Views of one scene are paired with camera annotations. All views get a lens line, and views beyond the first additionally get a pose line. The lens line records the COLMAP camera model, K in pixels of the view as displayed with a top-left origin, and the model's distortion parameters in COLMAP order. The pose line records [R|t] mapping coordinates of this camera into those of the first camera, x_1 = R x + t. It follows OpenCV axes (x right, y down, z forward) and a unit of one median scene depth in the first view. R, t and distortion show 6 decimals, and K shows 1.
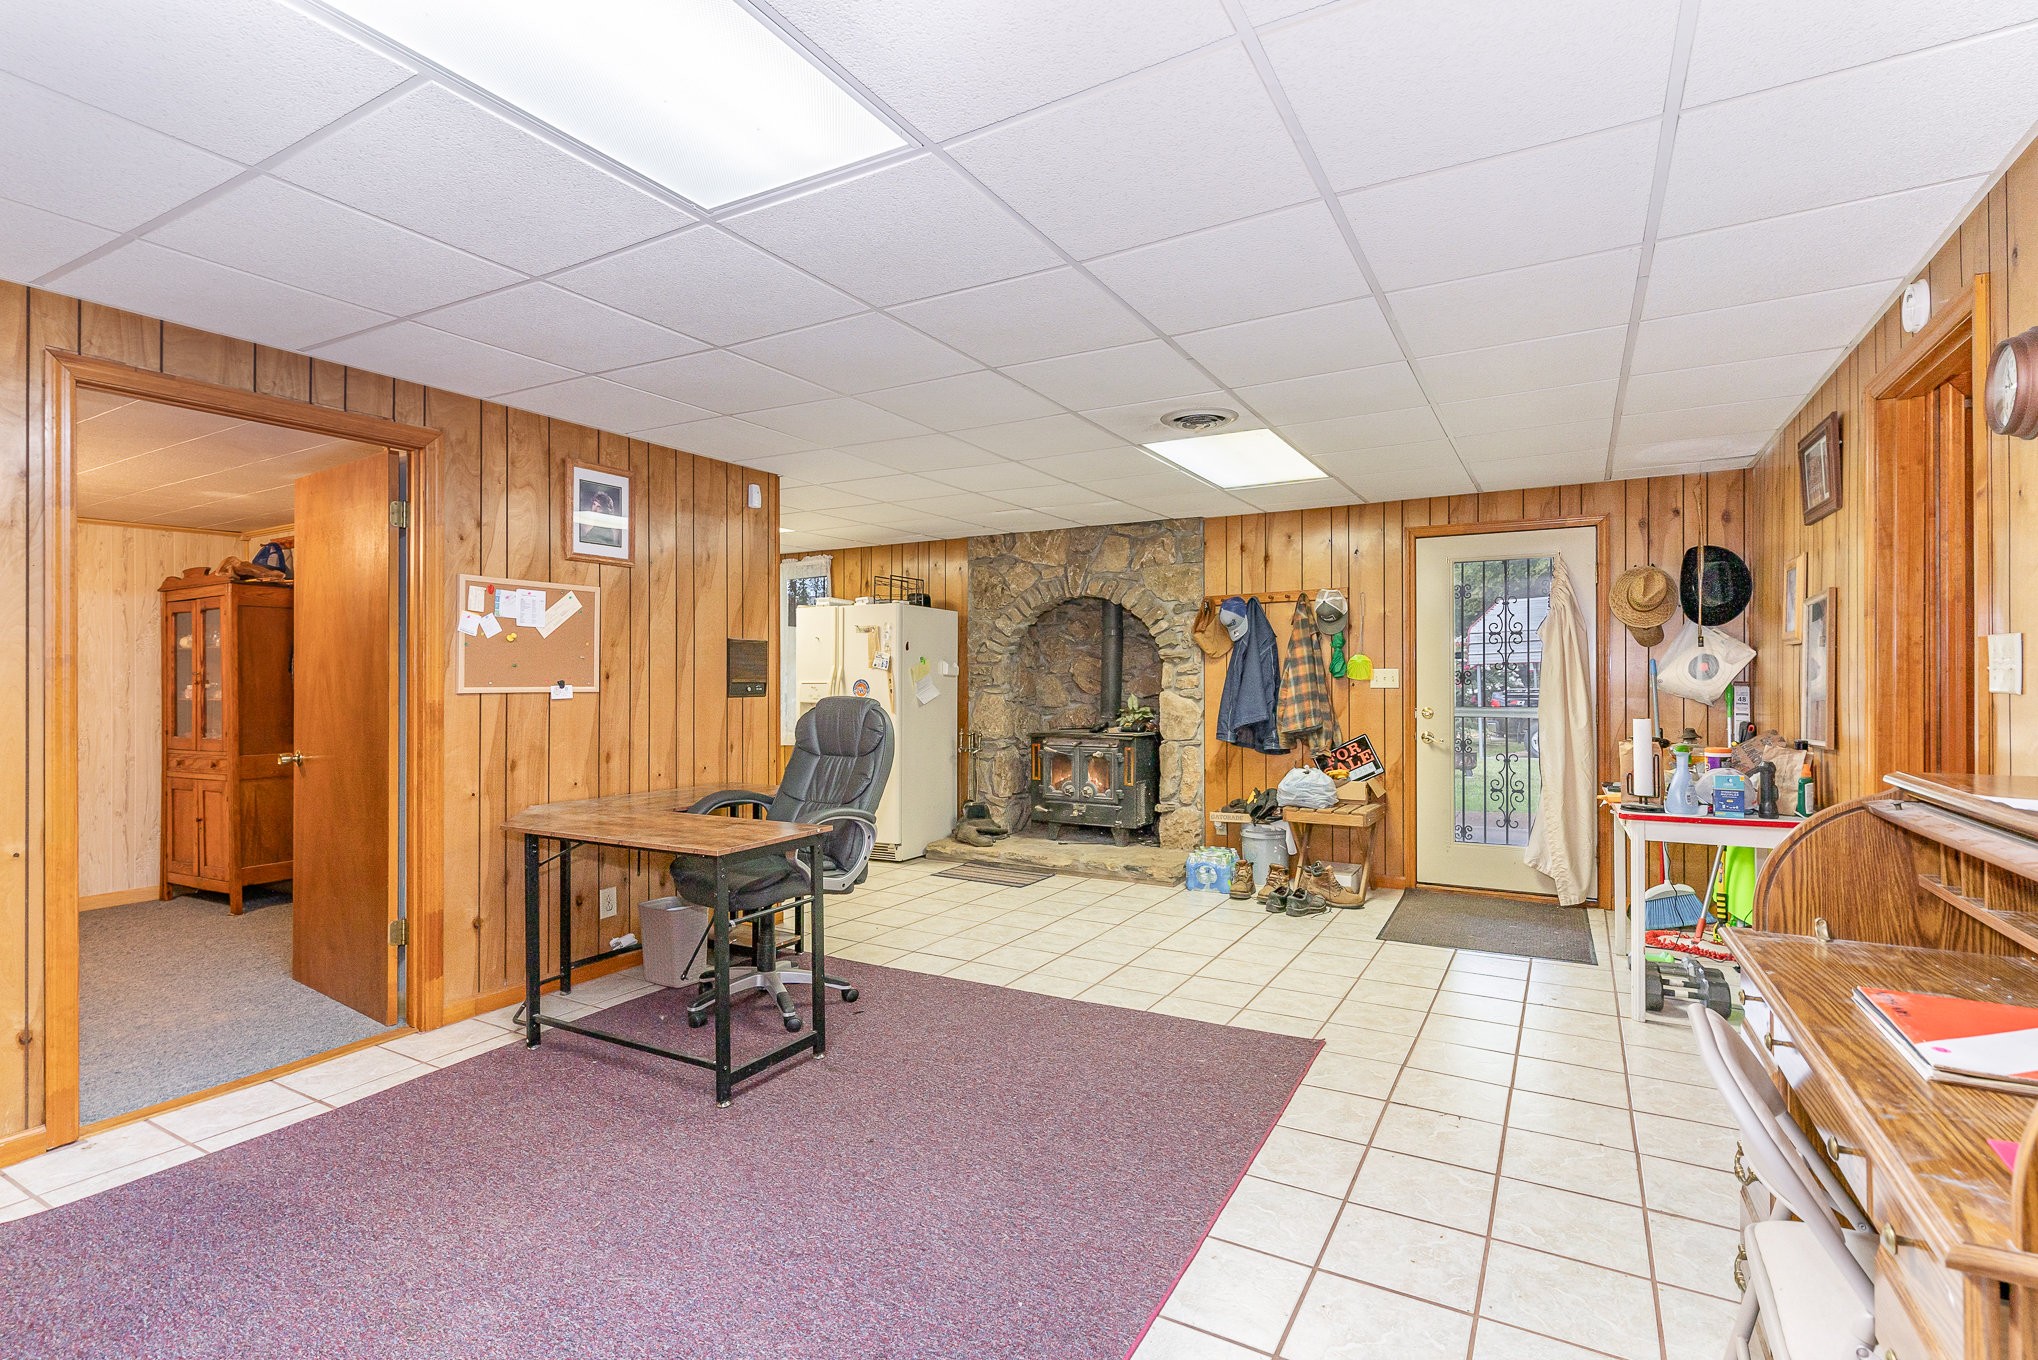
lens RADIAL K [[994.3, 0, 1020.0], [0, 994.3, 682.0], [0, 0, 1]] dist [-0.001176, 0.000339]
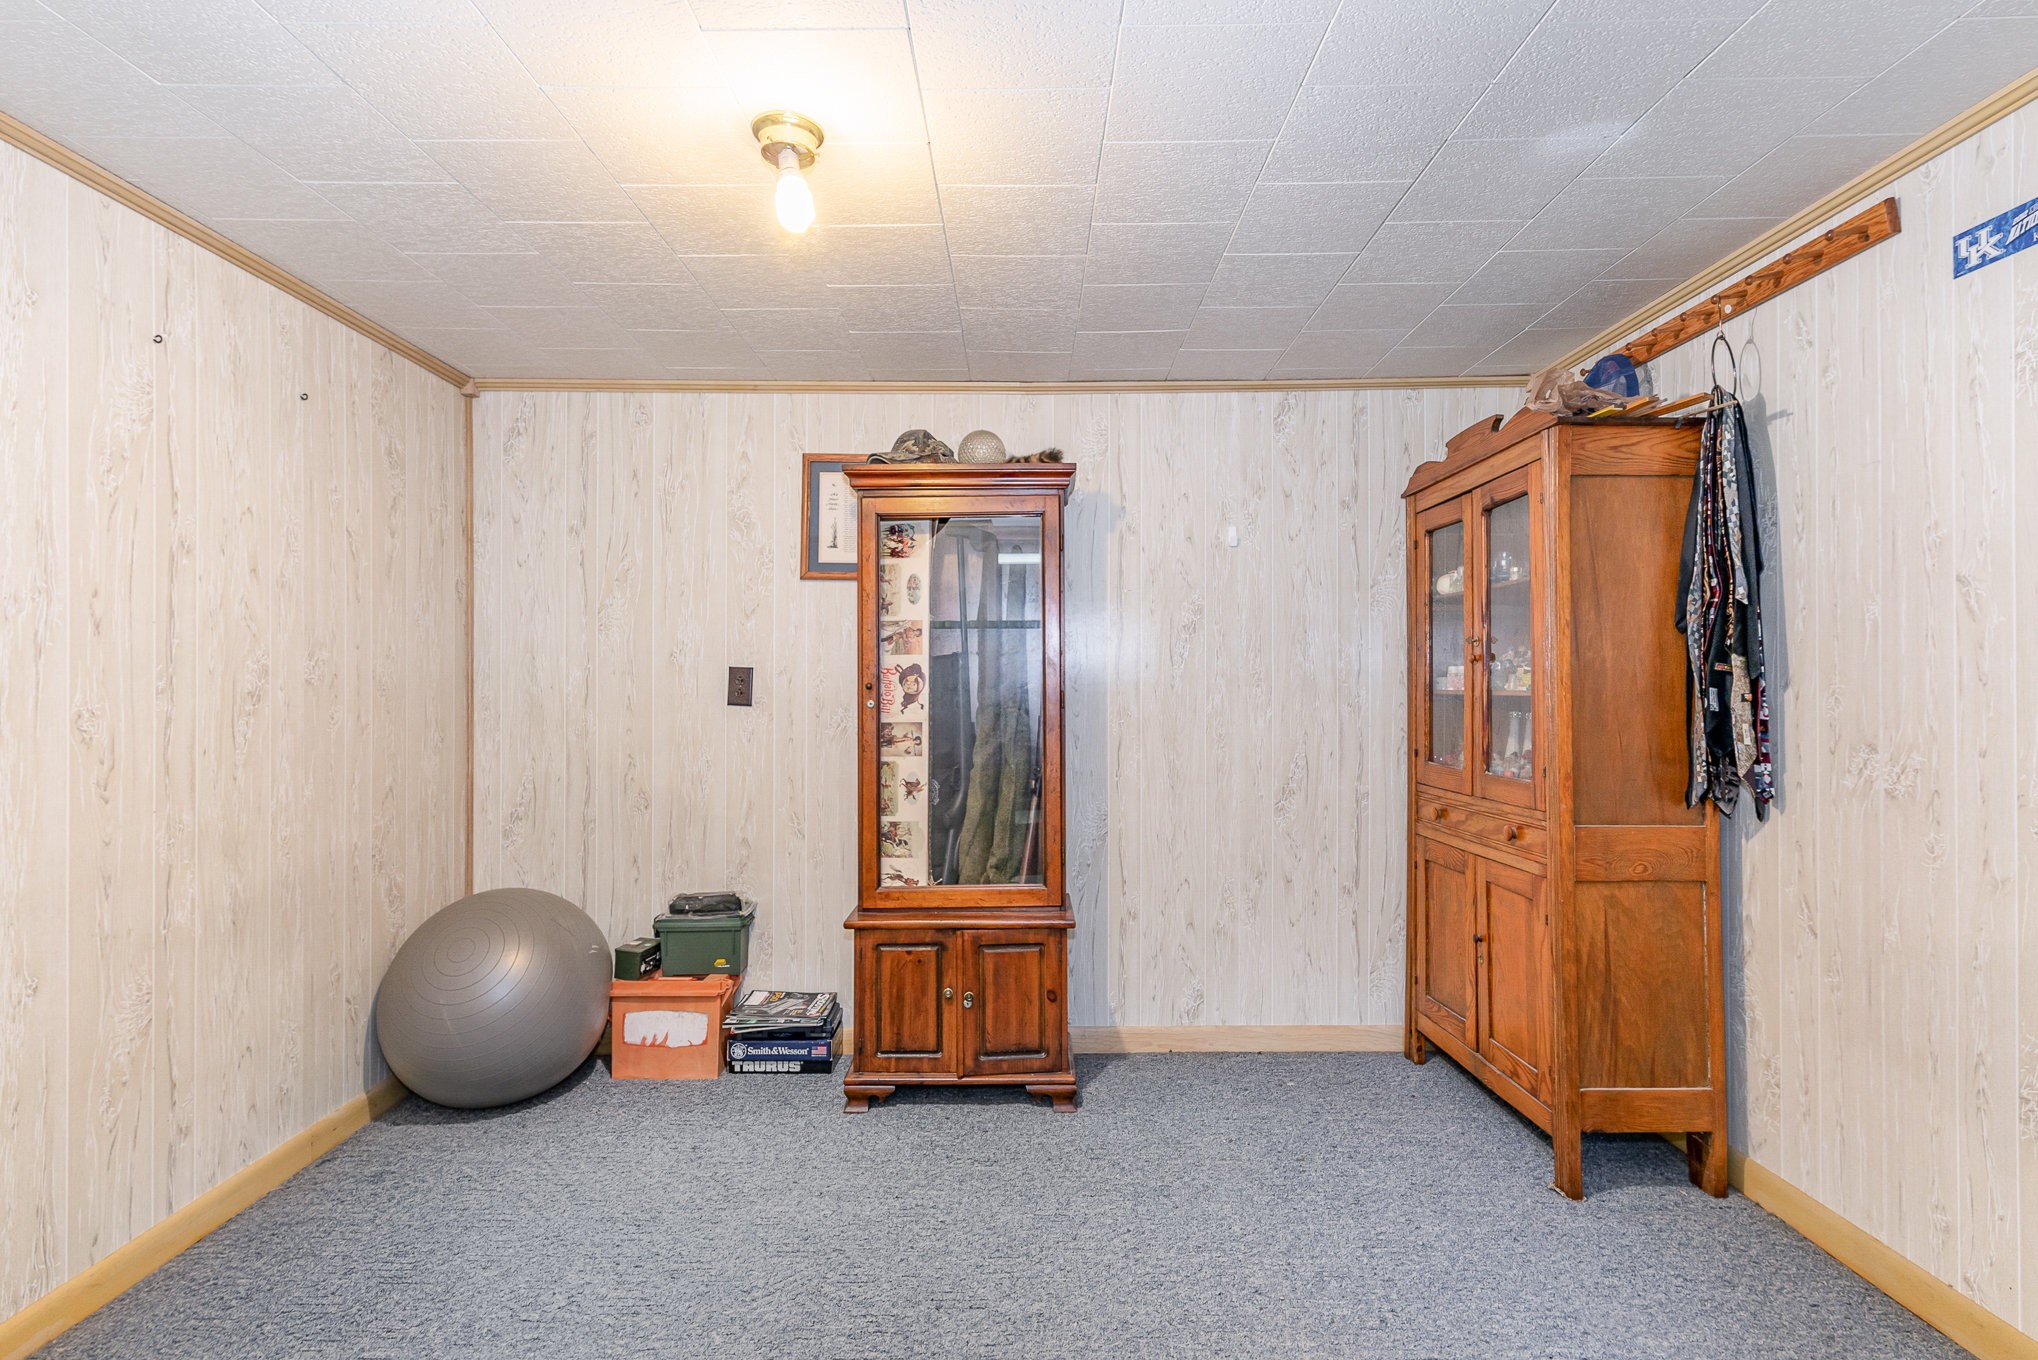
lens RADIAL K [[994.3, 0, 1018.3], [0, 994.3, 678.2], [0, 0, 1]] dist [-0.001176, 0.000339]
pose [[0.511857, 0.000596, -0.859070, -0.511264], [-0.002152, 0.999998, -0.000588, 0.011010], [0.859068, 0.002150, 0.511857, 0.543453]]
